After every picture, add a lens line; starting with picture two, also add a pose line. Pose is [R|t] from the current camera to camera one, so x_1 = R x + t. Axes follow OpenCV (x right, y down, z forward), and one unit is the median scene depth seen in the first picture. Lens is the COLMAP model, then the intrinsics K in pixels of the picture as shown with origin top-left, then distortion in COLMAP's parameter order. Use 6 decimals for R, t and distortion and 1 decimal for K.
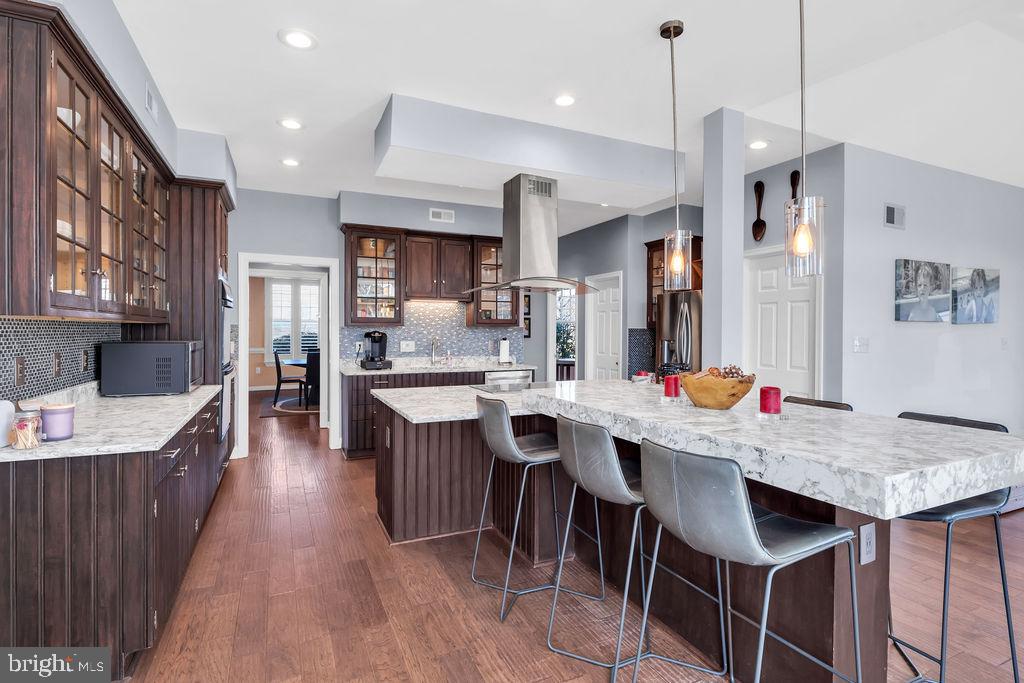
lens RADIAL K [[501.0, 0, 511.2], [0, 501.0, 326.7], [0, 0, 1]] dist [0.002068, -0.000917]
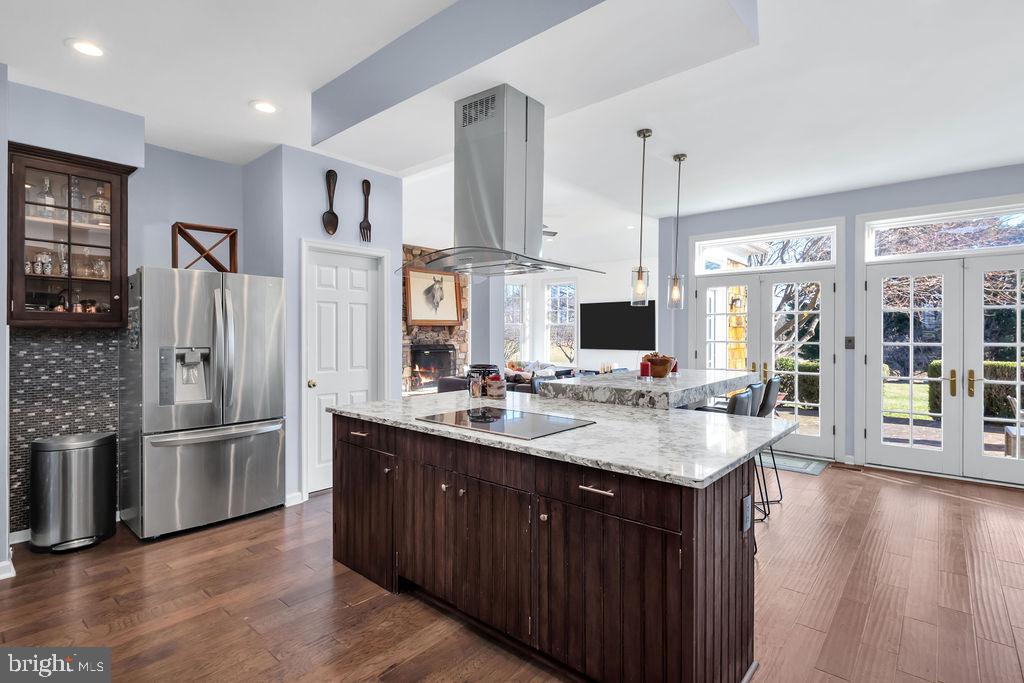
lens RADIAL K [[501.0, 0, 511.2], [0, 501.0, 326.7], [0, 0, 1]] dist [0.002068, -0.000917]
pose [[-0.408952, 0.007922, 0.912522, -0.524369], [-0.009859, 0.999866, -0.013099, 0.007984], [-0.912503, -0.014354, -0.408819, 1.163602]]
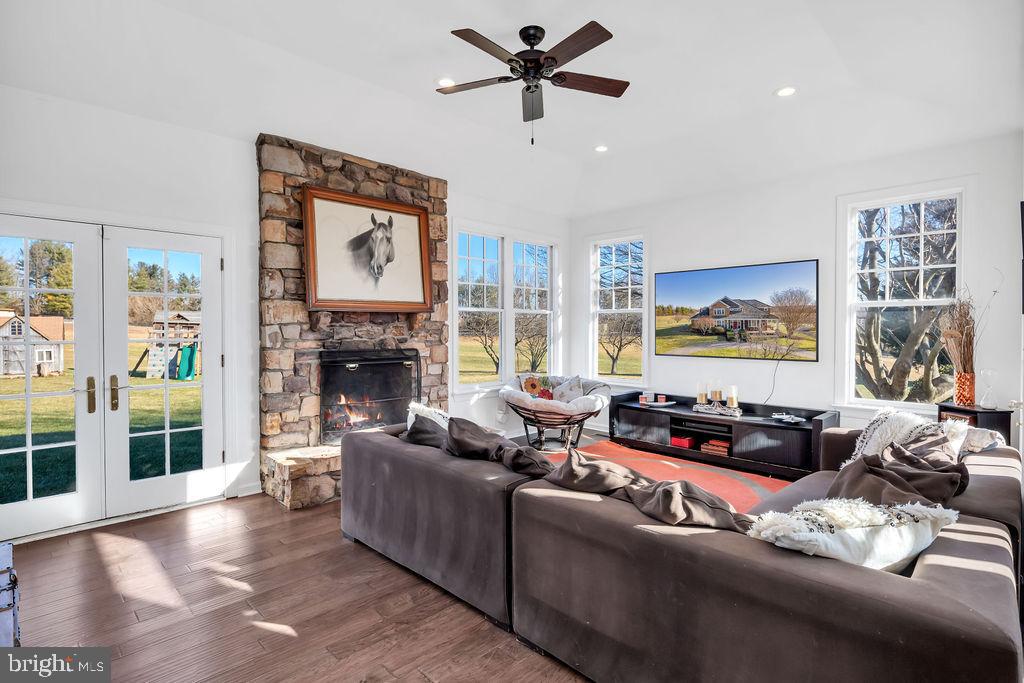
lens RADIAL K [[499.6, 0, 513.8], [0, 499.6, 334.6], [0, 0, 1]] dist [0.004596, -0.007292]
pose [[-0.346976, -0.016893, 0.937722, 0.450394], [-0.009226, 0.999851, 0.014598, 0.009034], [-0.937829, -0.003586, -0.347080, 0.675133]]
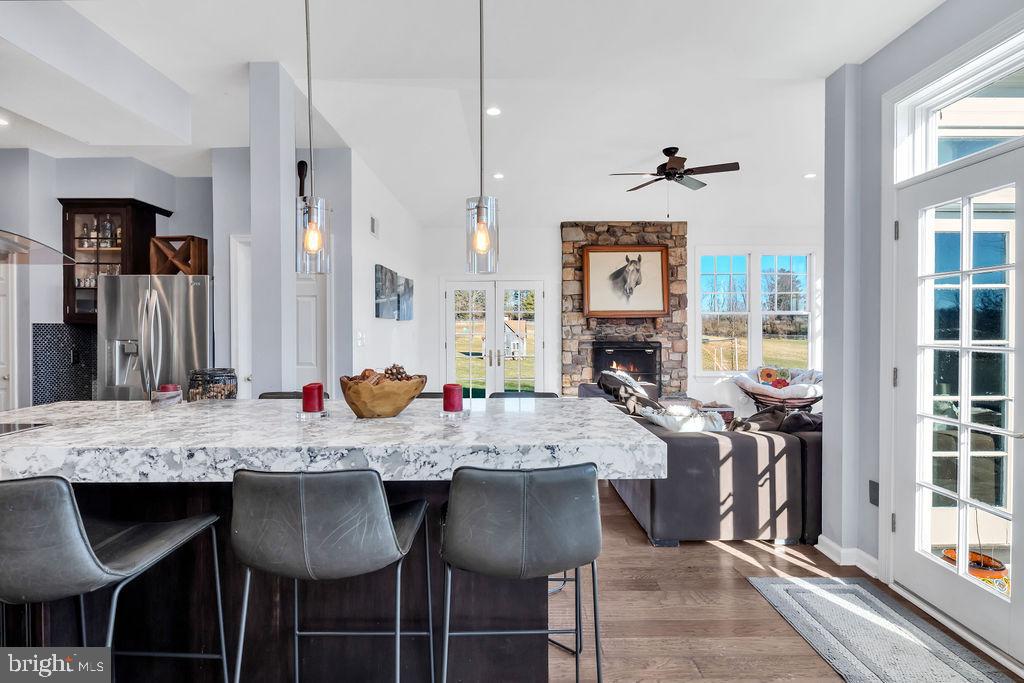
lens RADIAL K [[501.0, 0, 511.2], [0, 501.0, 326.7], [0, 0, 1]] dist [0.002068, -0.000917]
pose [[0.414248, -0.003575, 0.910157, -0.150430], [-0.004896, 0.999969, 0.006156, 0.001157], [-0.910151, -0.007006, 0.414218, 0.232614]]
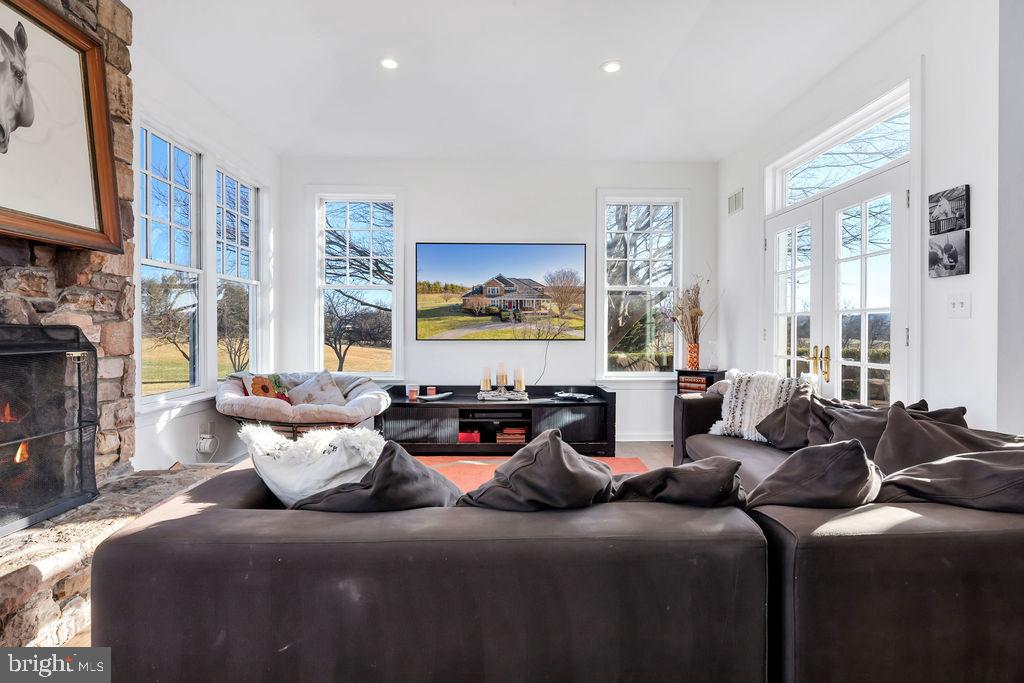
lens RADIAL K [[499.6, 0, 513.8], [0, 499.6, 334.6], [0, 0, 1]] dist [0.004596, -0.007292]
pose [[-0.919812, -0.006574, 0.392305, 0.955690], [-0.006608, 0.999977, 0.001263, 0.067065], [-0.392304, -0.001431, -0.919834, 0.807354]]
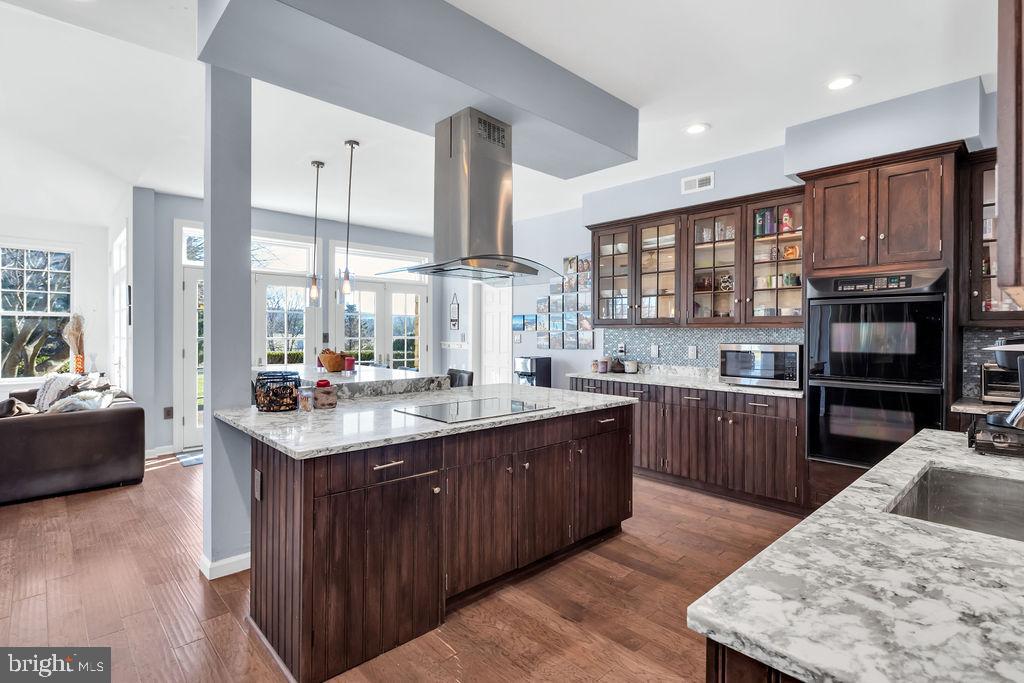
lens RADIAL K [[501.0, 0, 511.2], [0, 501.0, 326.7], [0, 0, 1]] dist [0.002068, -0.000917]
pose [[-0.948176, -0.009853, -0.317592, 0.203557], [-0.004551, 0.999838, -0.017432, 0.013387], [0.317712, -0.015083, -0.948067, 1.585801]]
